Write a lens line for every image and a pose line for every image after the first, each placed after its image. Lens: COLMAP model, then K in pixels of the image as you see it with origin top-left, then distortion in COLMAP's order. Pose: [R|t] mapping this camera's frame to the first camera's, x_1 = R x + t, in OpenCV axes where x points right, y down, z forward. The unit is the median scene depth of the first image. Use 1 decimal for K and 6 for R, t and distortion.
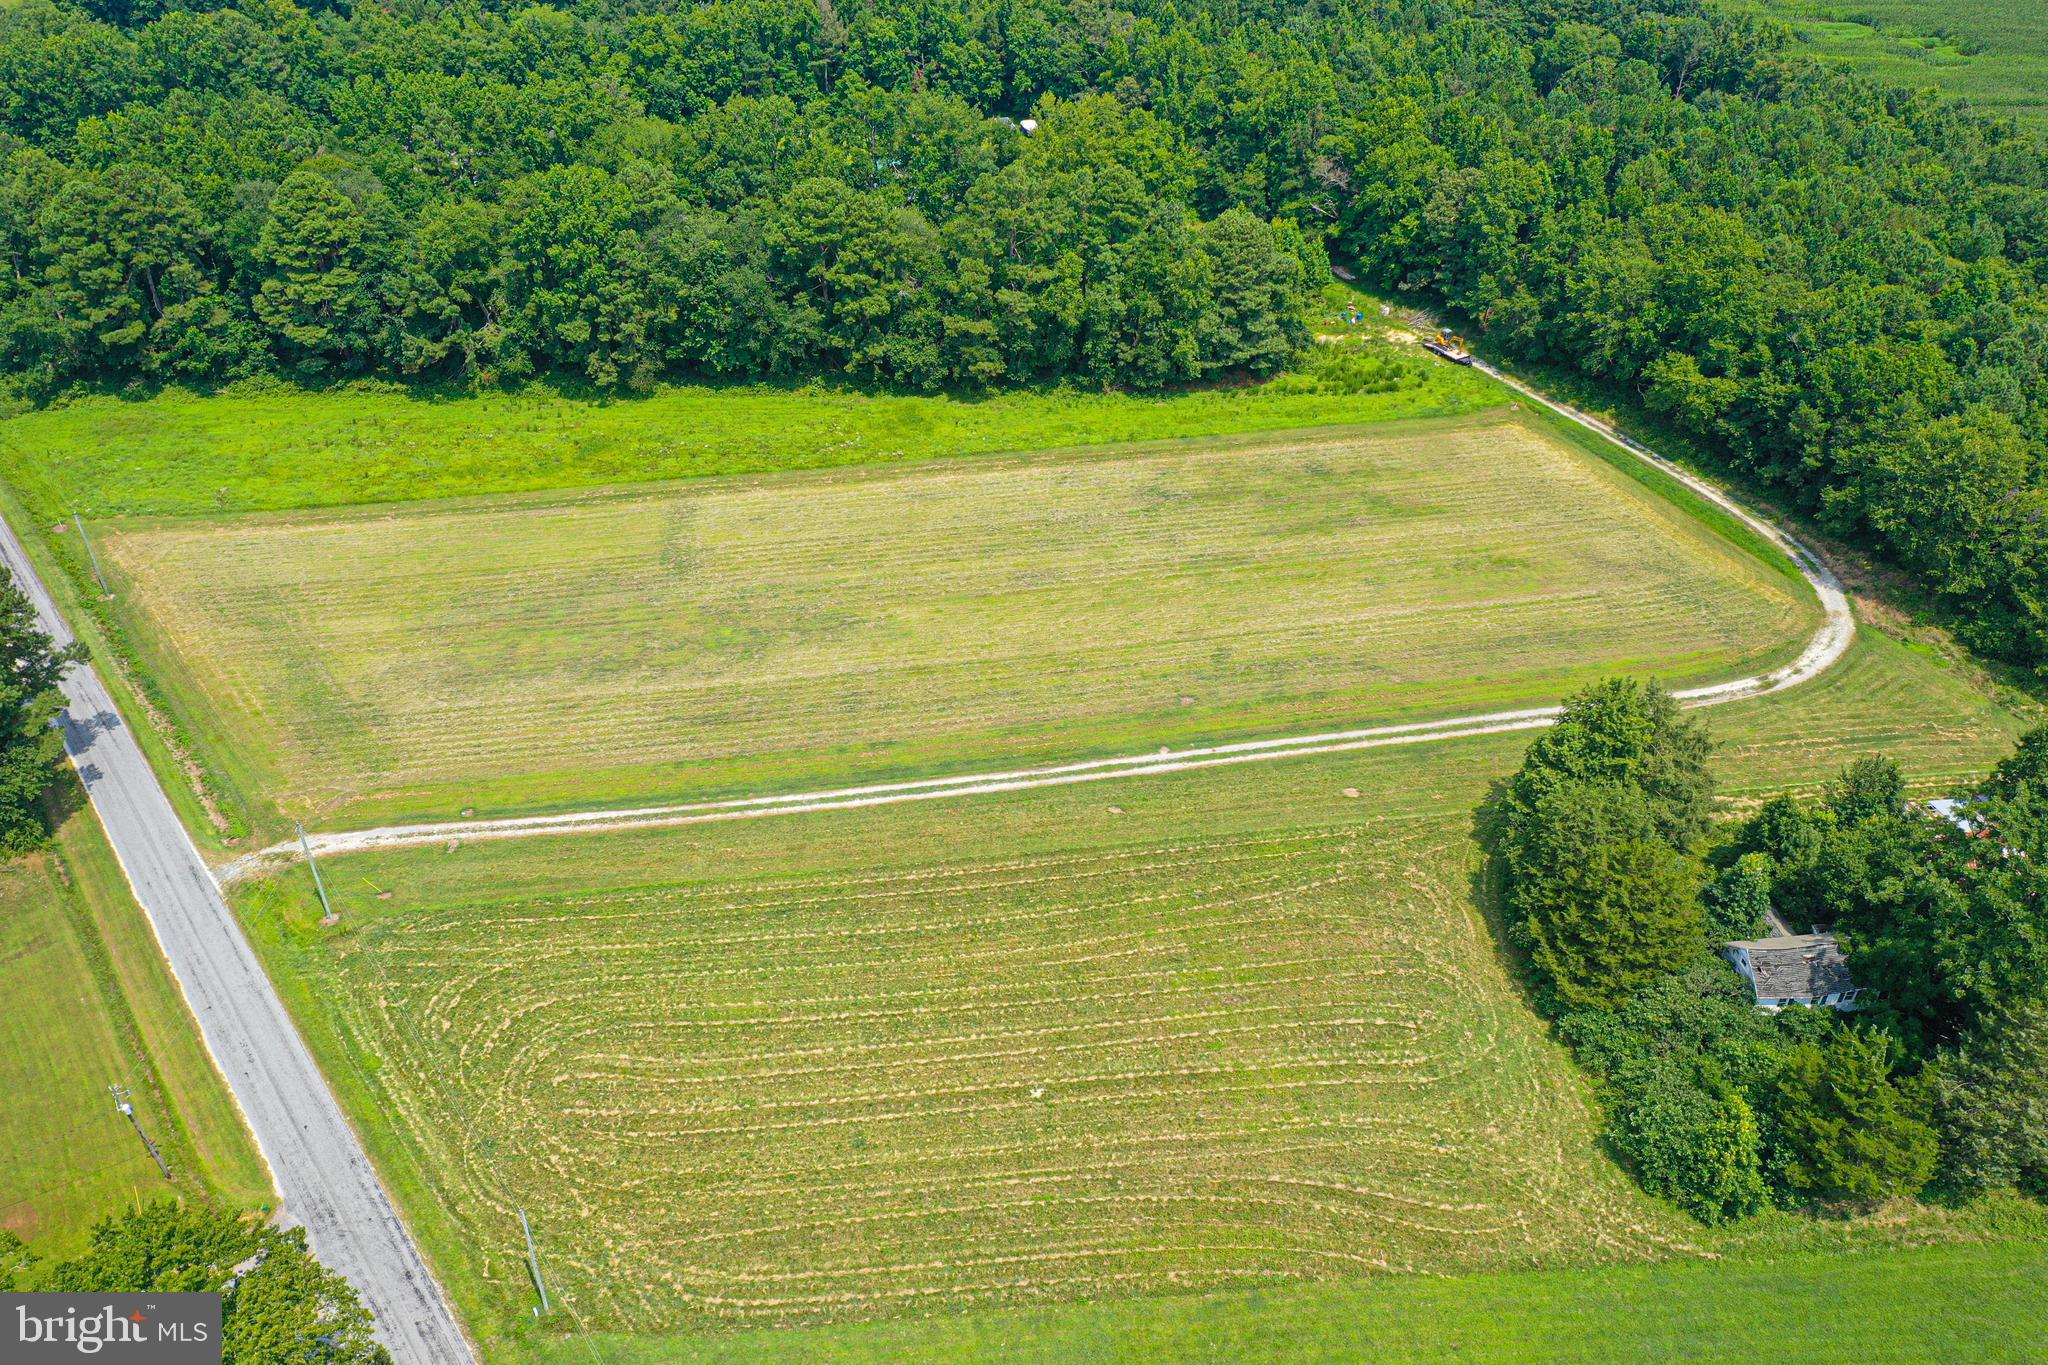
lens RADIAL K [[1613.7, 0, 1022.1], [0, 1613.7, 677.3], [0, 0, 1]] dist [0.010888, -0.004191]
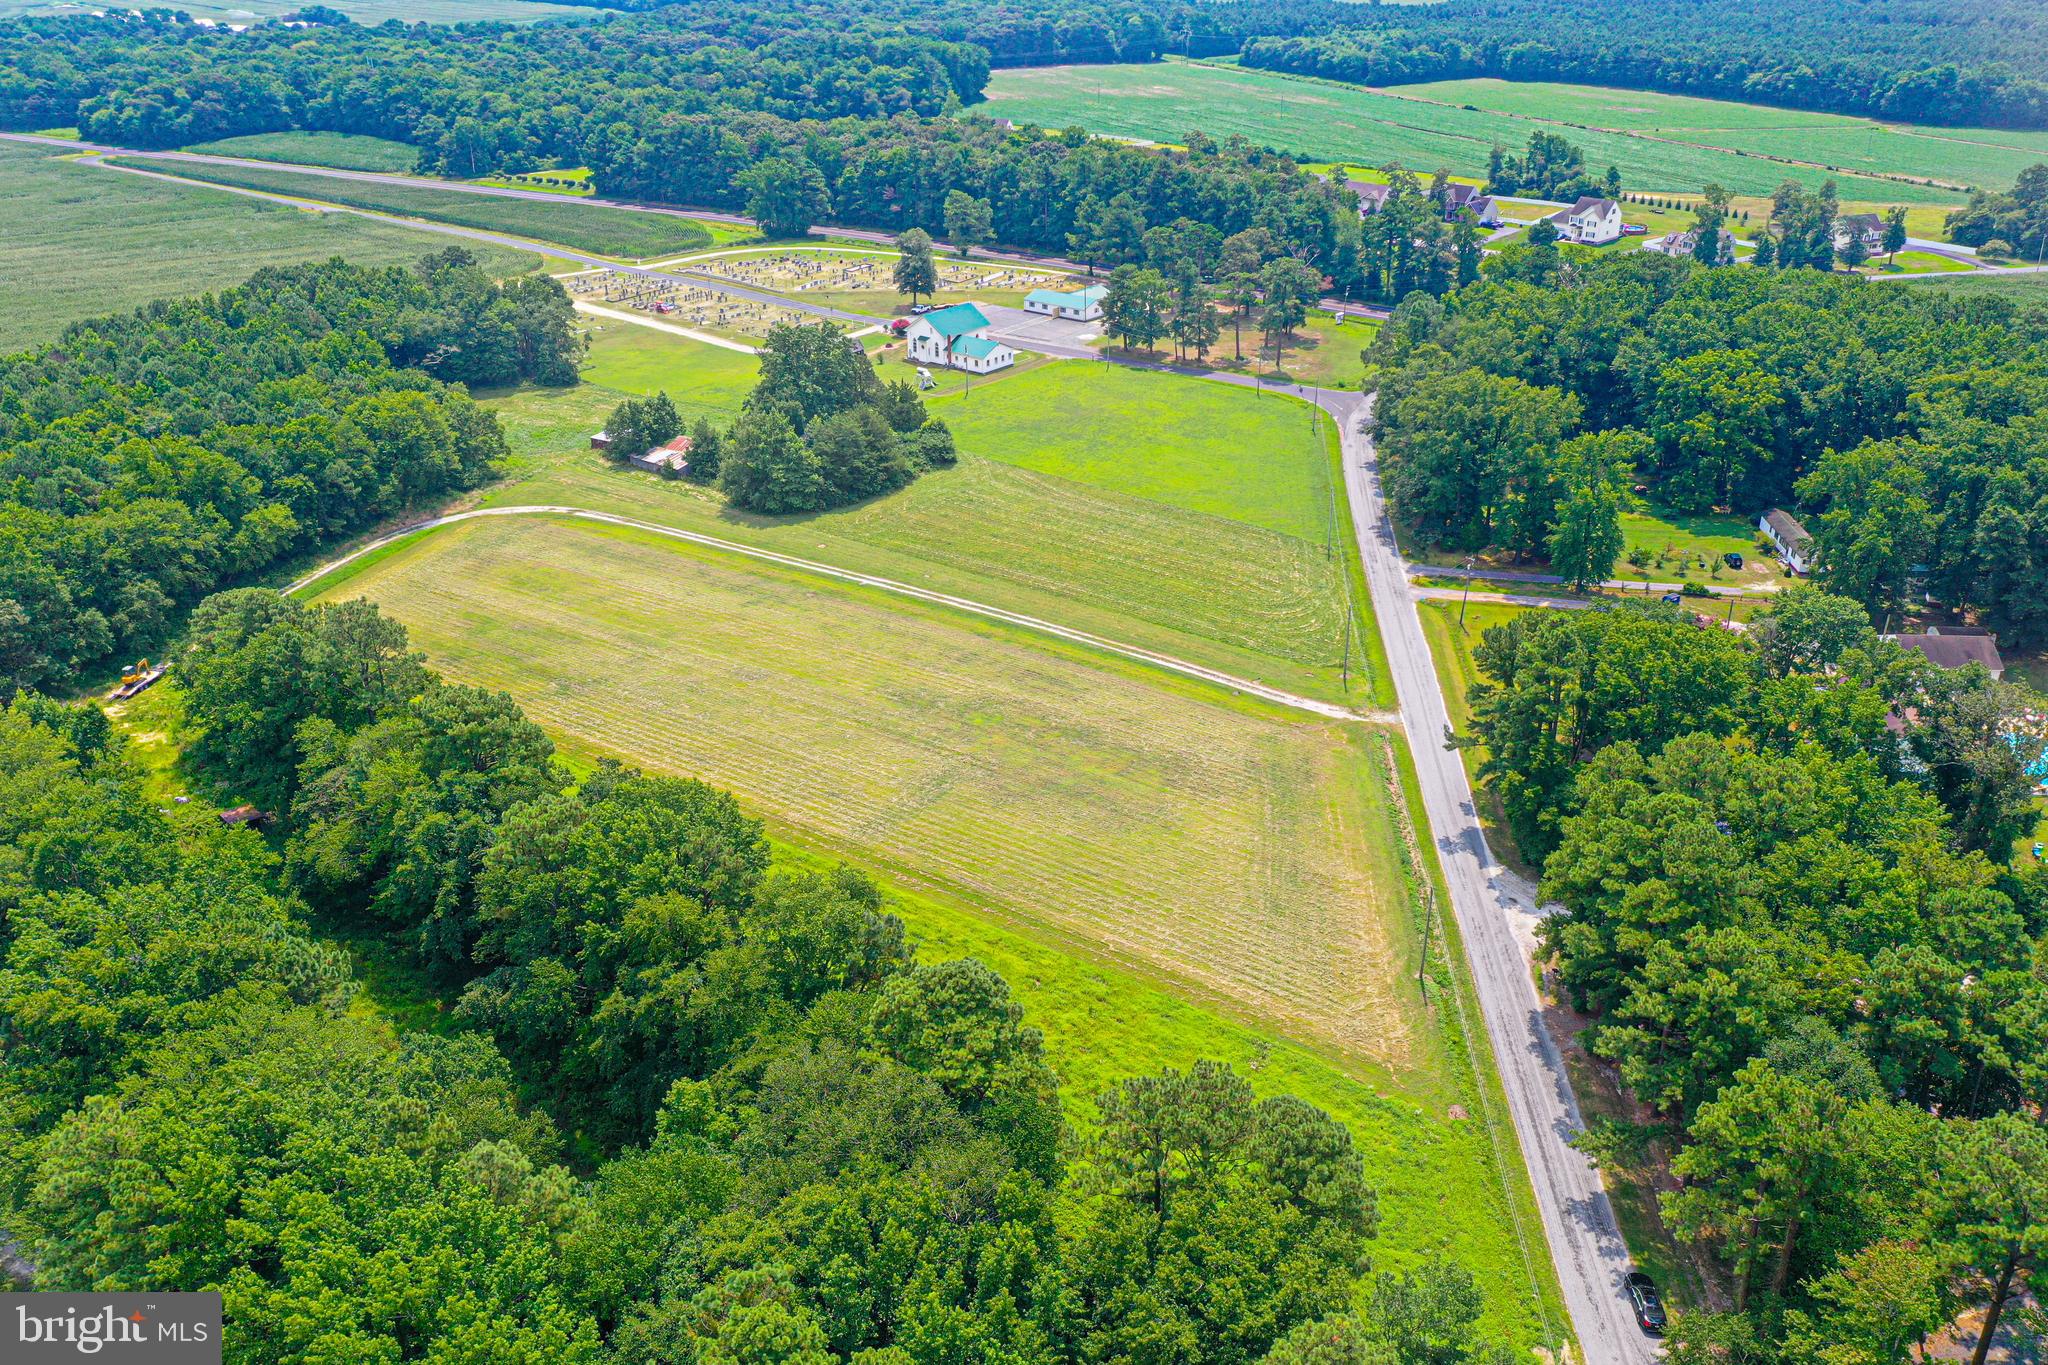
lens RADIAL K [[1613.7, 0, 1022.1], [0, 1613.7, 677.3], [0, 0, 1]] dist [0.010888, -0.004191]
pose [[-0.727446, -0.294626, 0.619692, -0.773152], [0.412330, 0.534177, 0.737997, -0.754951], [-0.548458, 0.792370, -0.267101, 1.046181]]
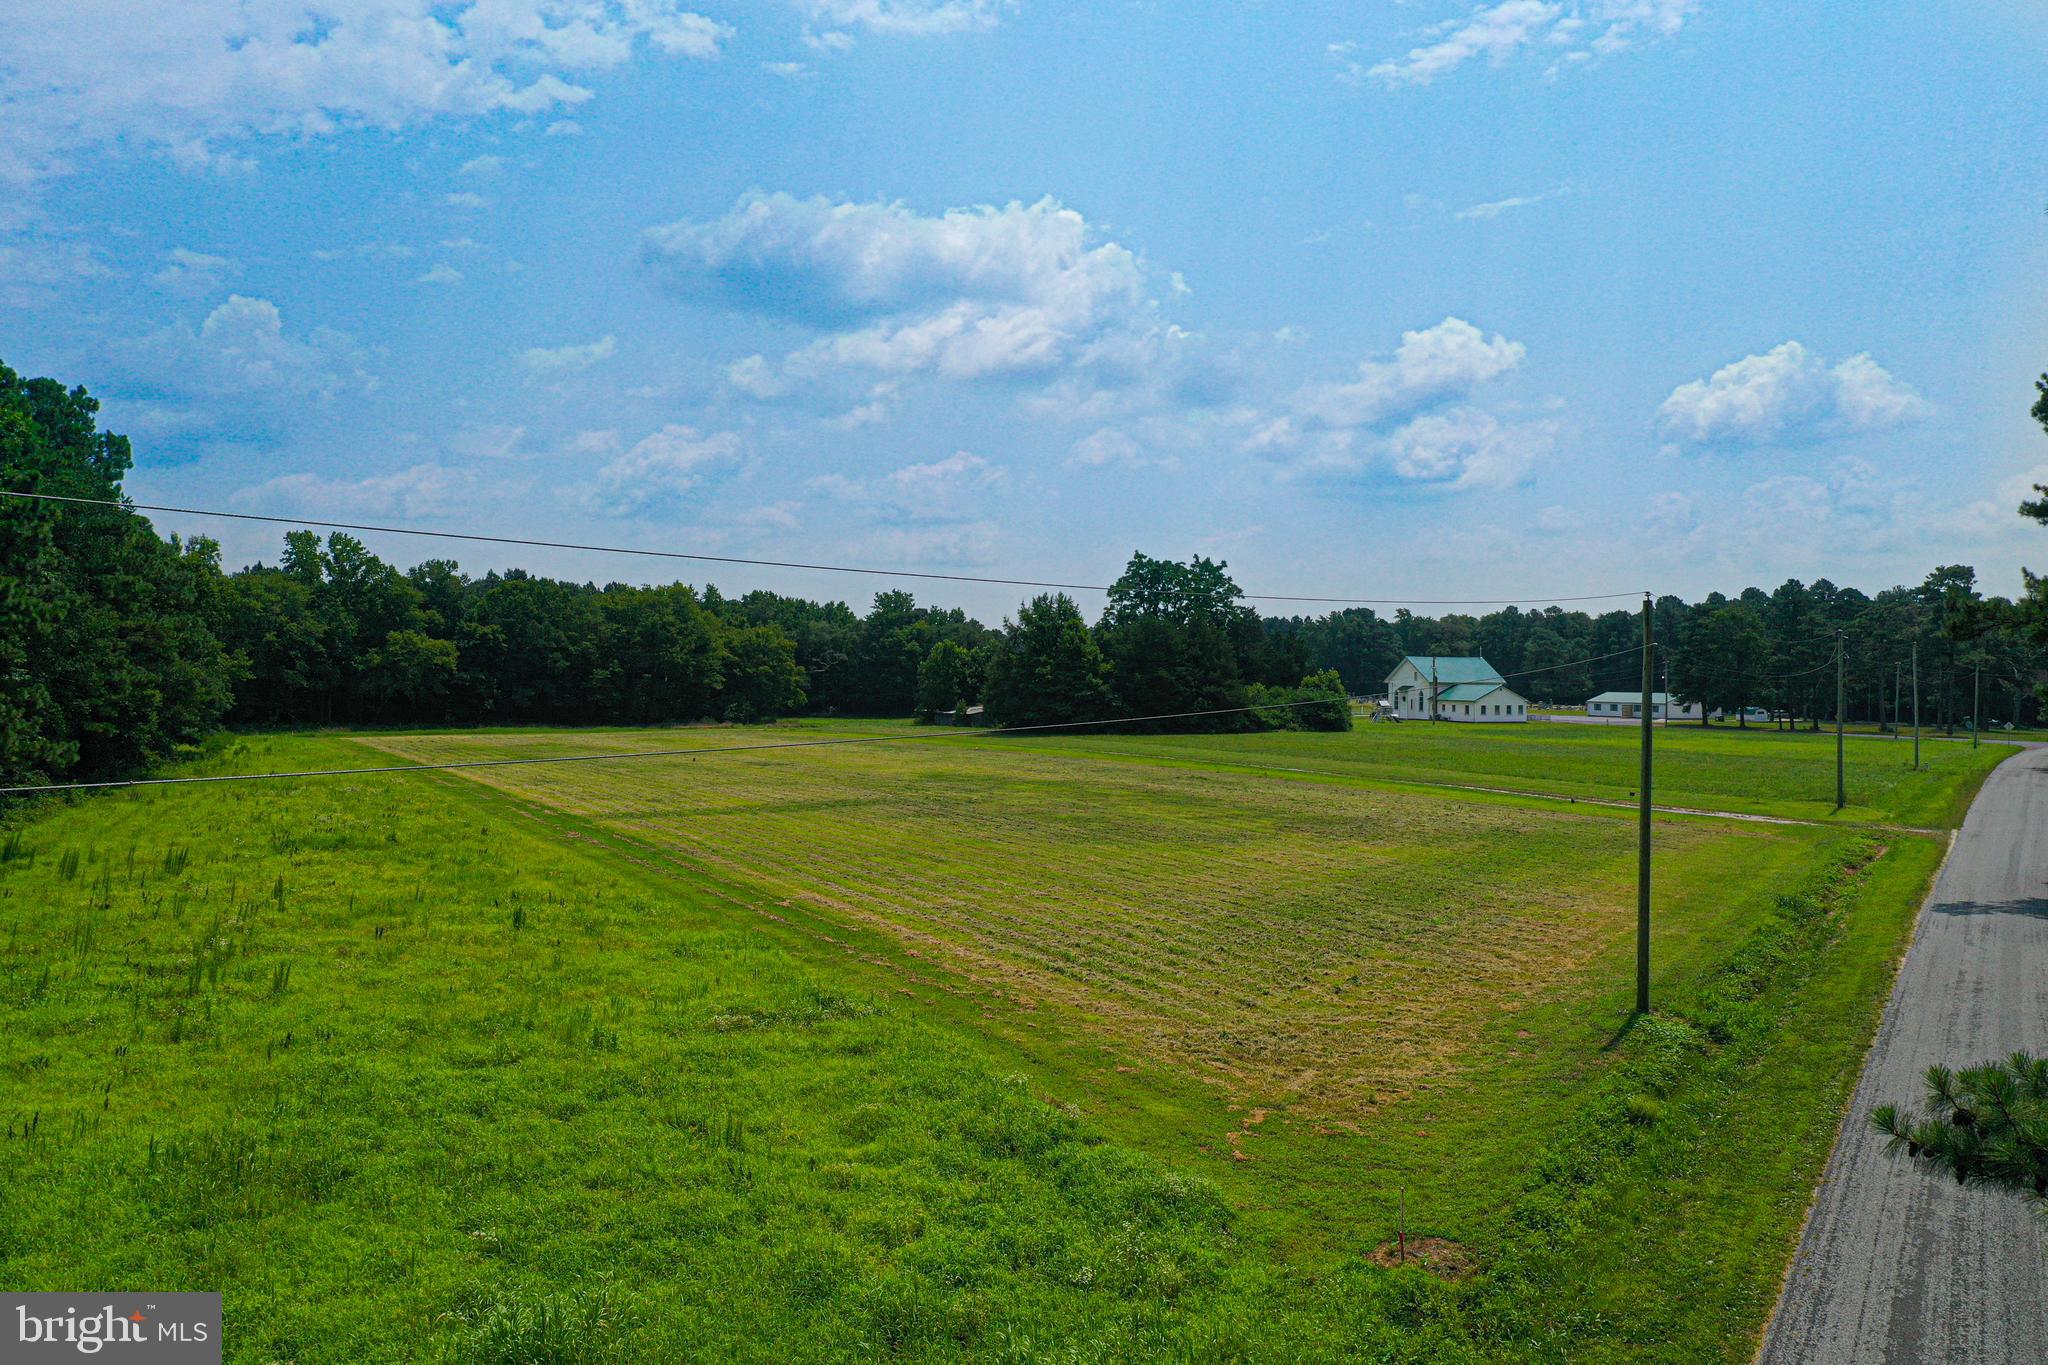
lens RADIAL K [[1616.1, 0, 1022.8], [0, 1616.1, 678.5], [0, 0, 1]] dist [0.010423, -0.002817]
pose [[-0.337461, -0.005135, 0.941326, -0.639272], [0.548472, 0.811638, 0.201052, -0.155635], [-0.765048, 0.584138, -0.271079, 0.939046]]
